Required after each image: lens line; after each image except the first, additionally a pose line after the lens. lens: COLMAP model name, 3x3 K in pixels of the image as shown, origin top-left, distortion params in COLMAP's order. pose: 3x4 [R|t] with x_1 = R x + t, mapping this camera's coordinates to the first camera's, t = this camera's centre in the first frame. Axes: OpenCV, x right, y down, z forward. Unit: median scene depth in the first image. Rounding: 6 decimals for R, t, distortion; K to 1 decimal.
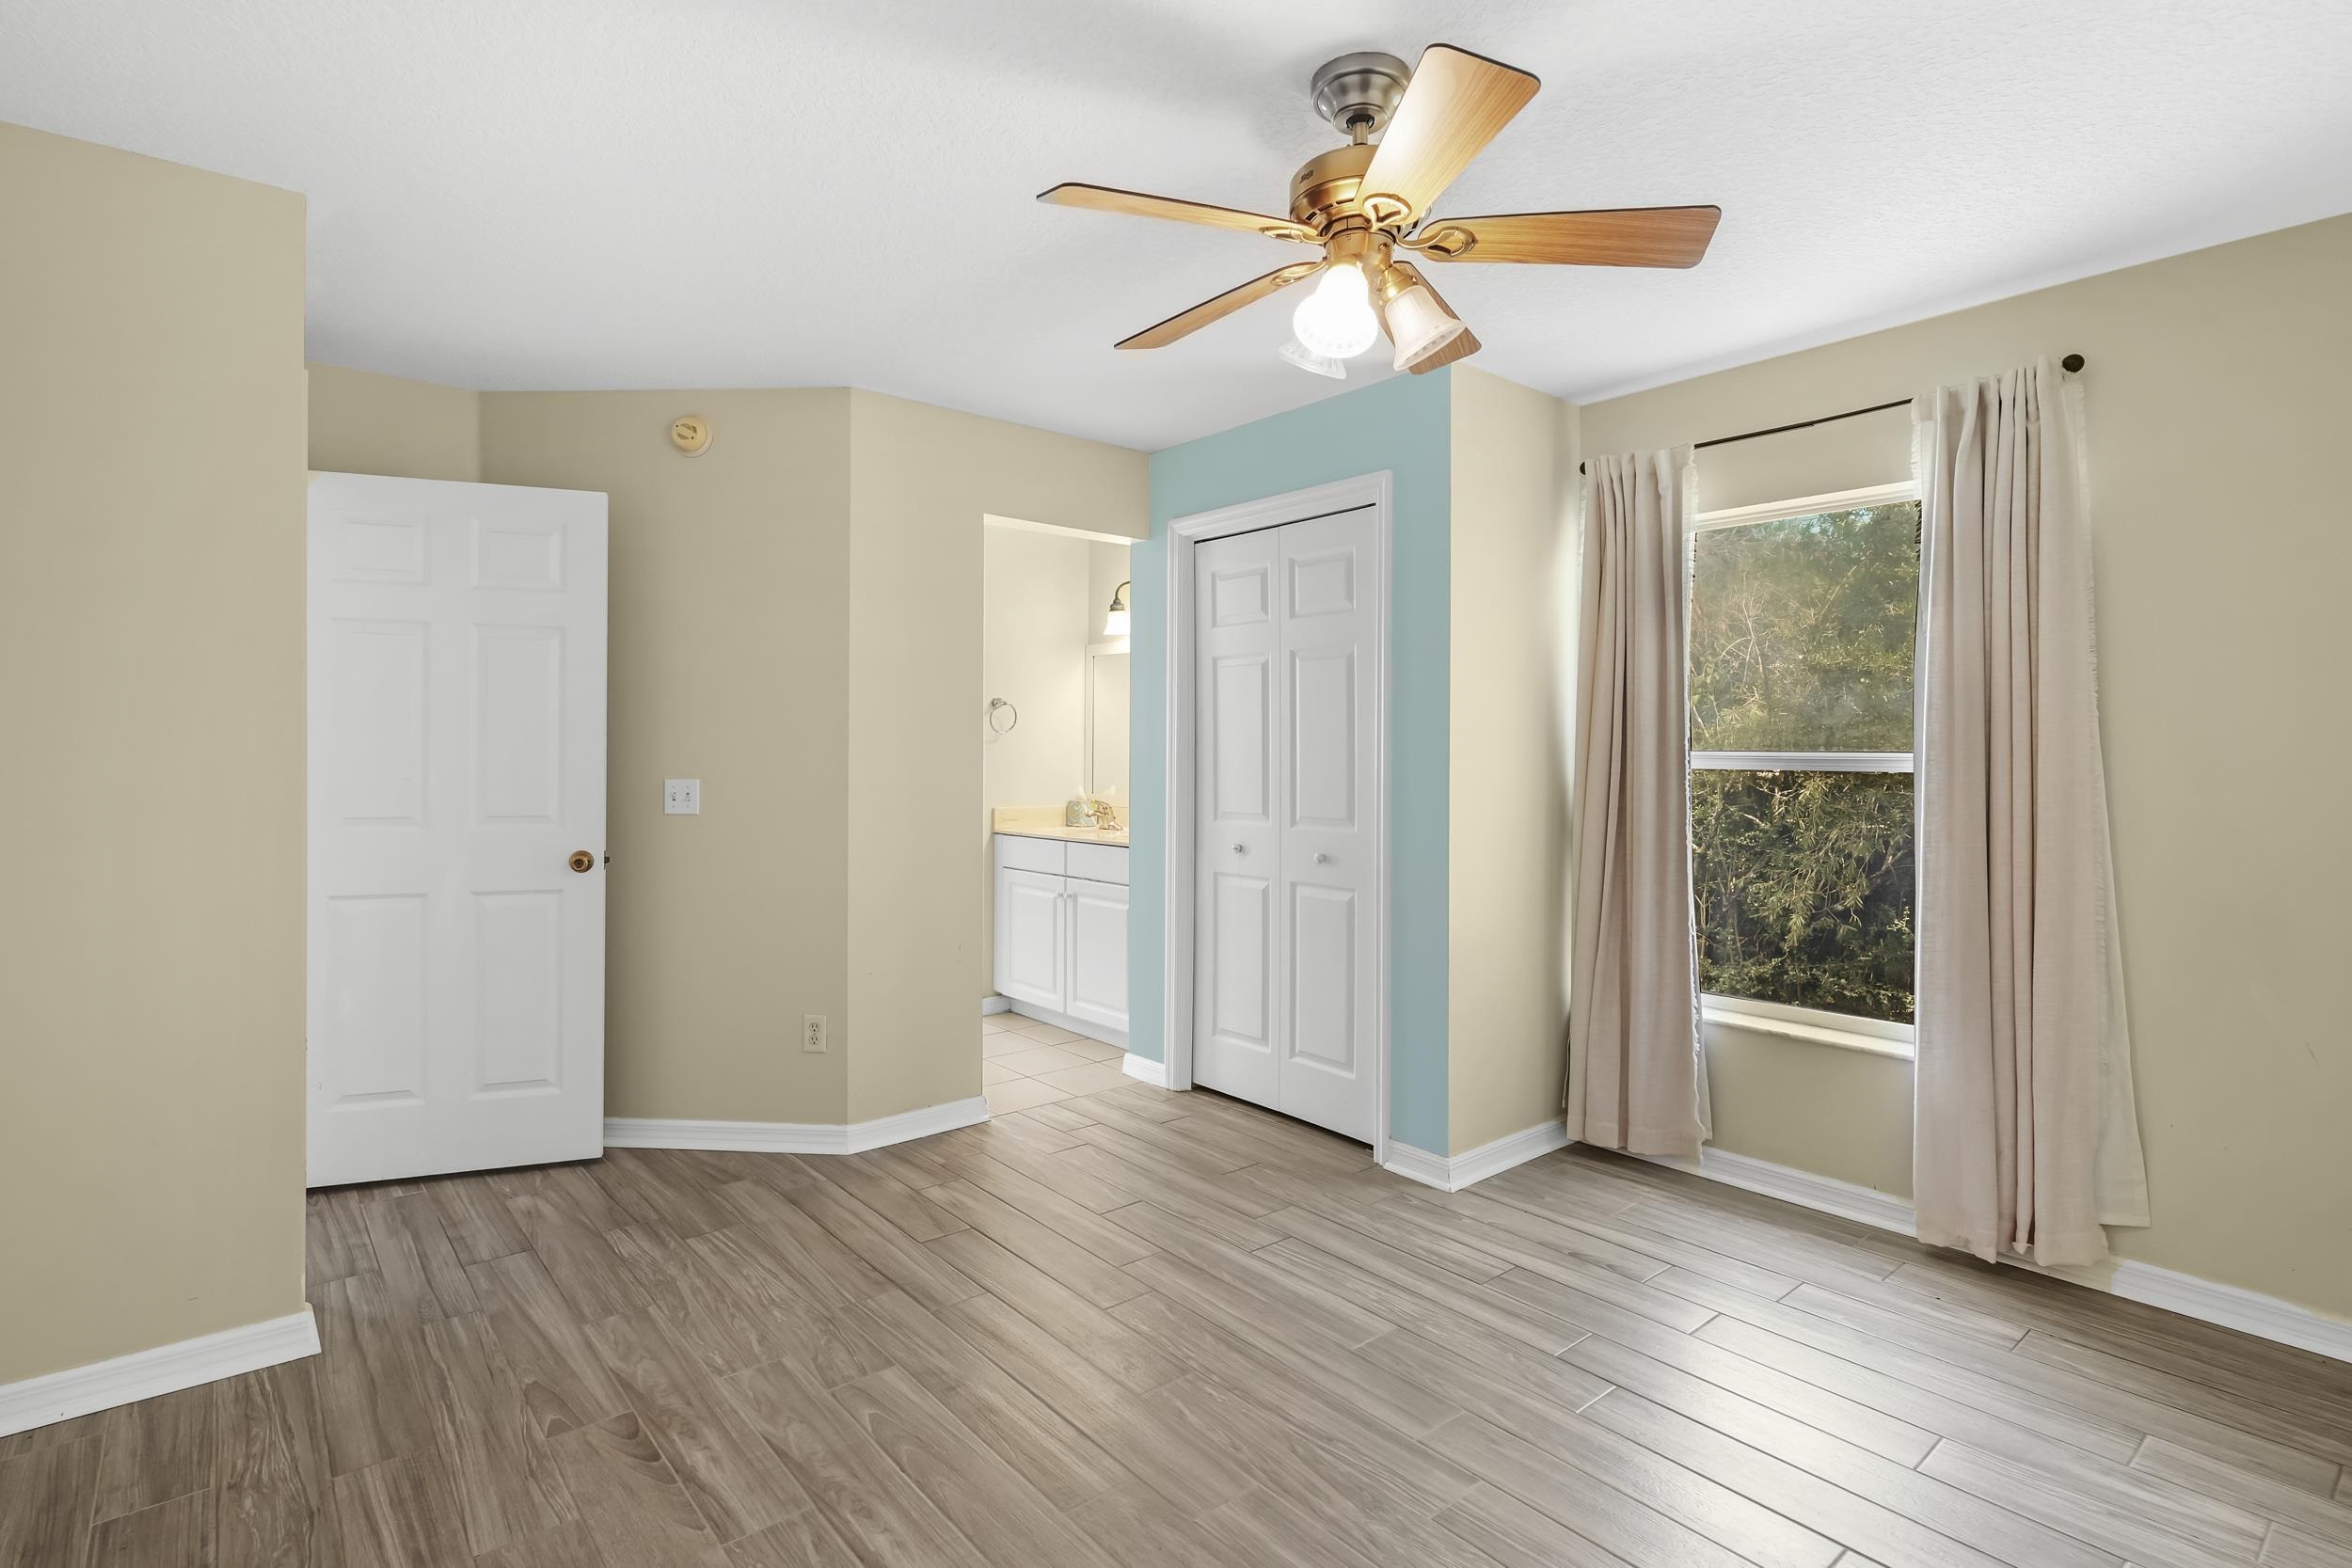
lens RADIAL K [[1144.7, 0, 1176.3], [0, 1144.7, 752.1], [0, 0, 1]] dist [0.006664, -0.002057]
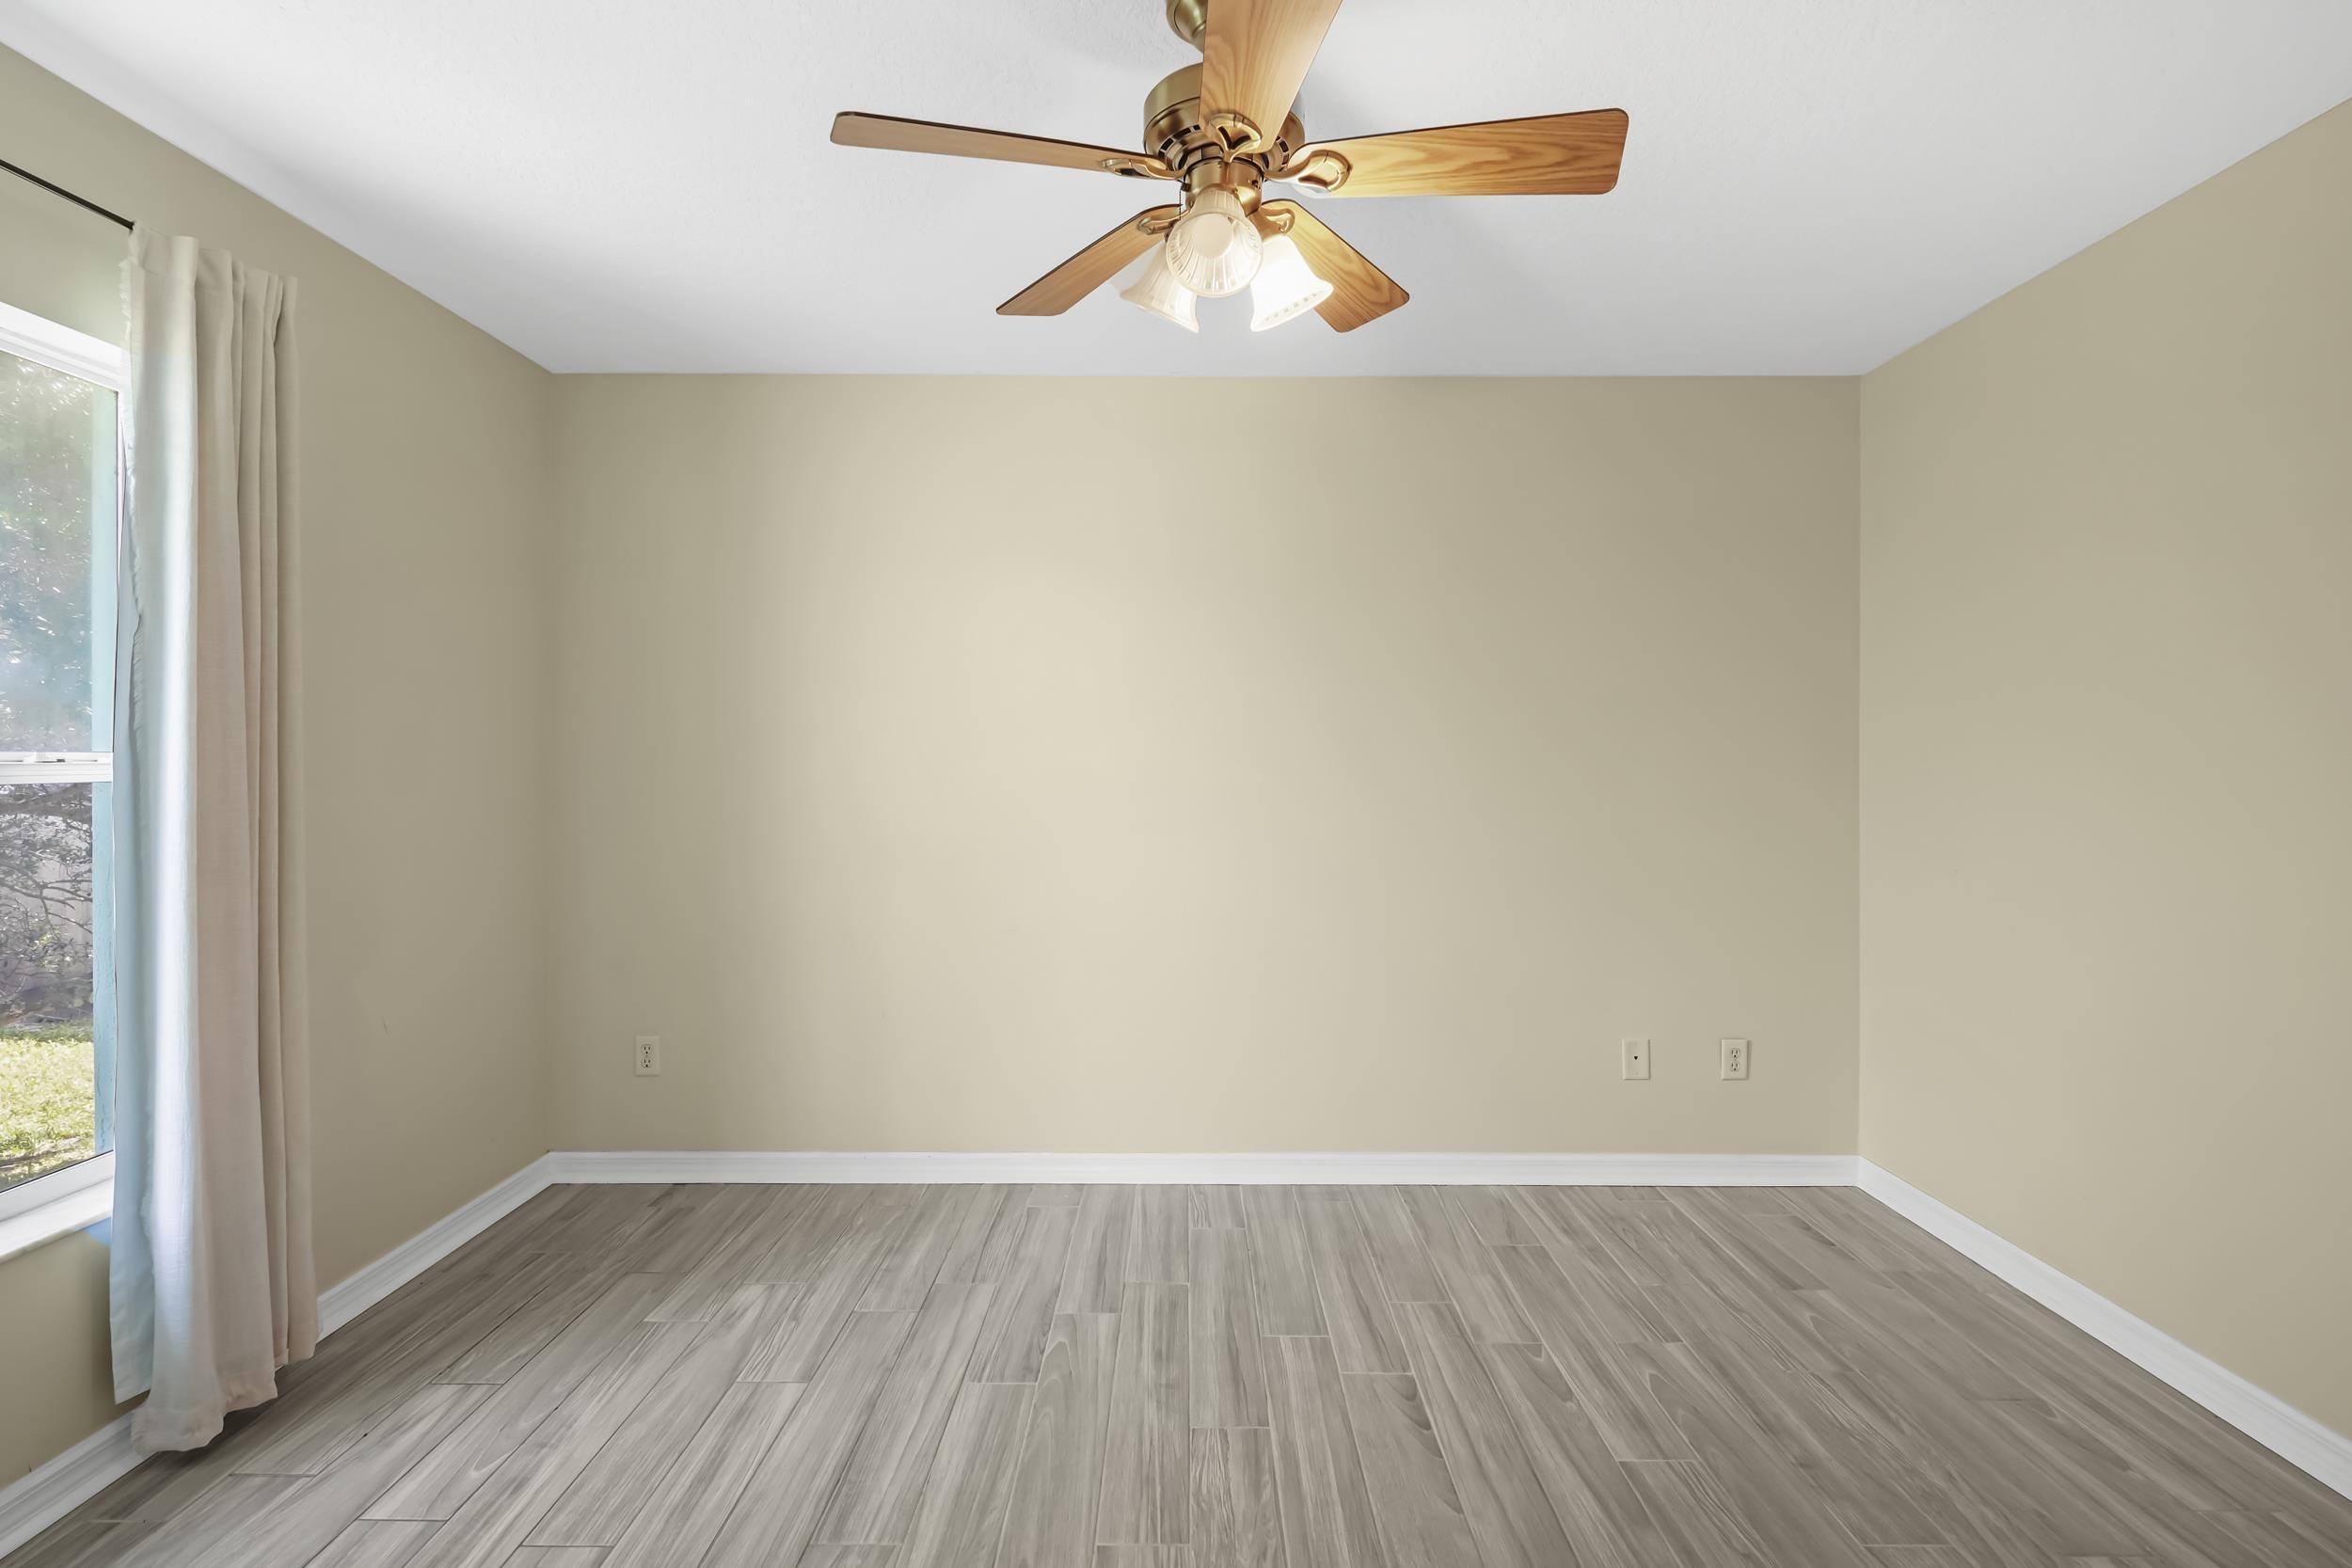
lens RADIAL K [[1144.7, 0, 1176.3], [0, 1144.7, 752.1], [0, 0, 1]] dist [0.006664, -0.002057]
pose [[-0.757485, -0.005345, 0.652831, -0.285073], [-0.005251, 0.999984, 0.002095, -0.005429], [-0.652831, -0.001841, -0.757501, 1.235051]]
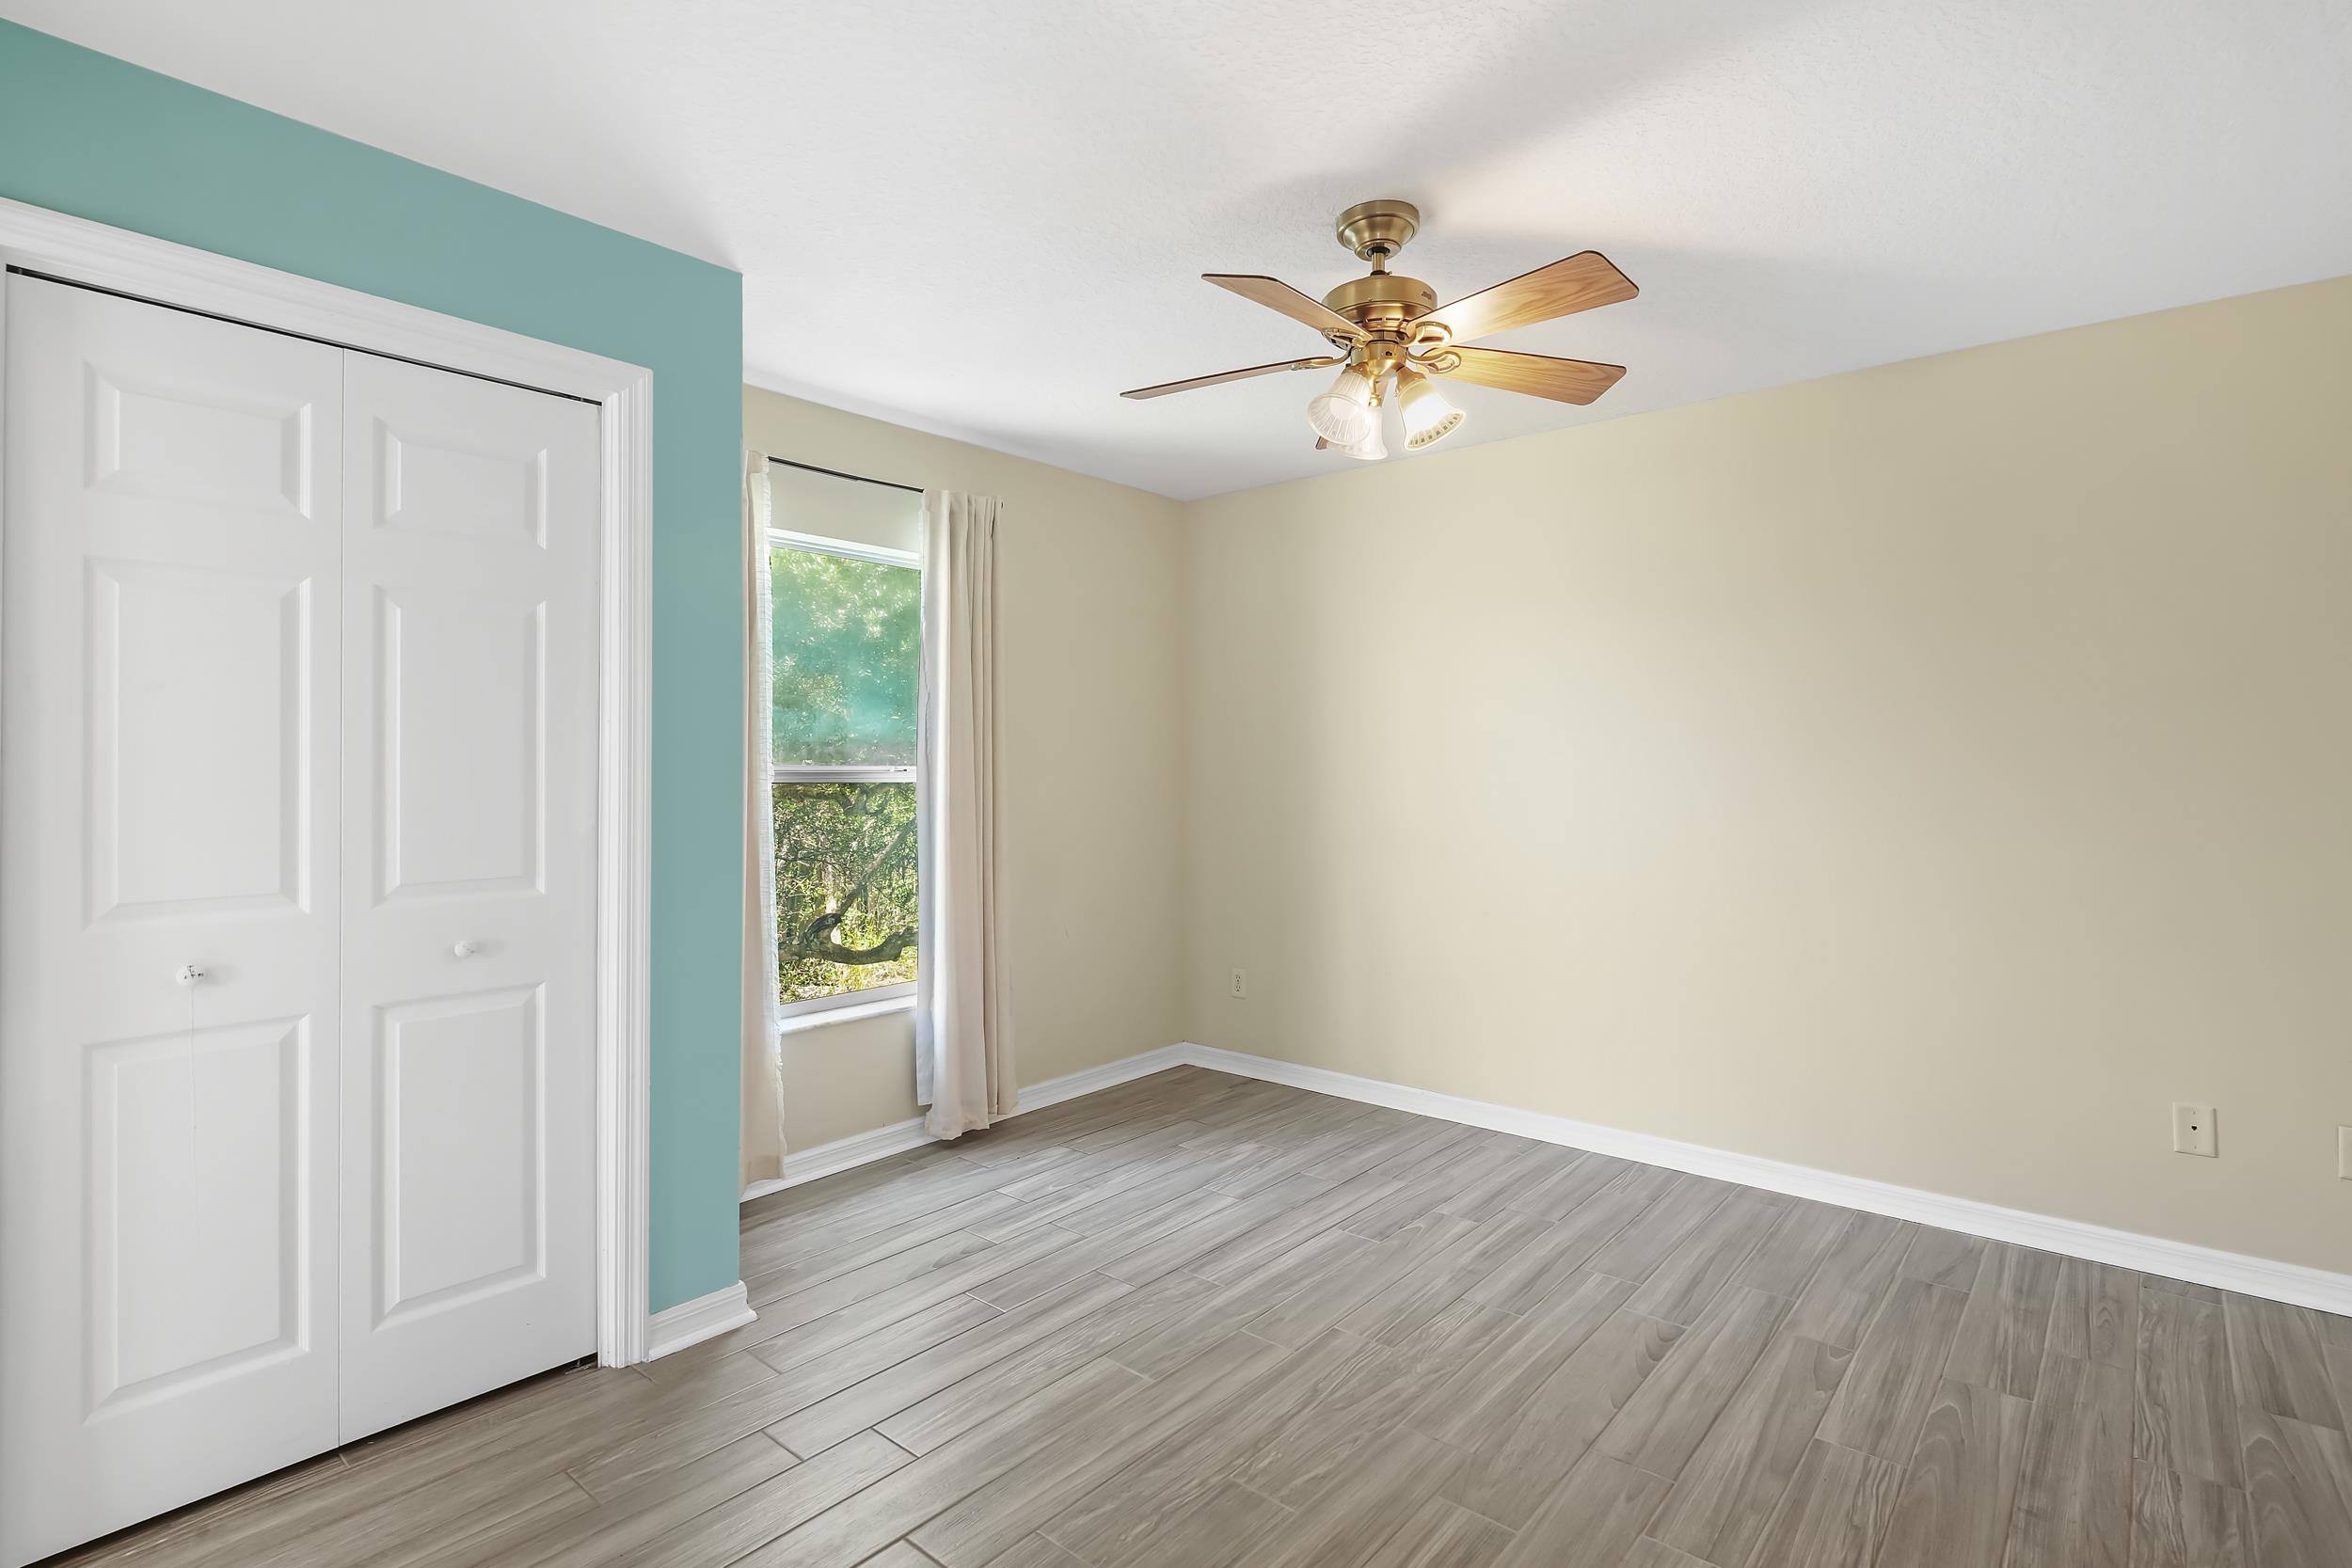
lens RADIAL K [[1144.7, 0, 1176.3], [0, 1144.7, 752.1], [0, 0, 1]] dist [0.006664, -0.002057]
pose [[-0.160989, 0.005665, 0.986940, -0.738223], [0.001921, 0.999983, -0.005426, -0.008425], [-0.986954, 0.001023, -0.160998, 1.030066]]
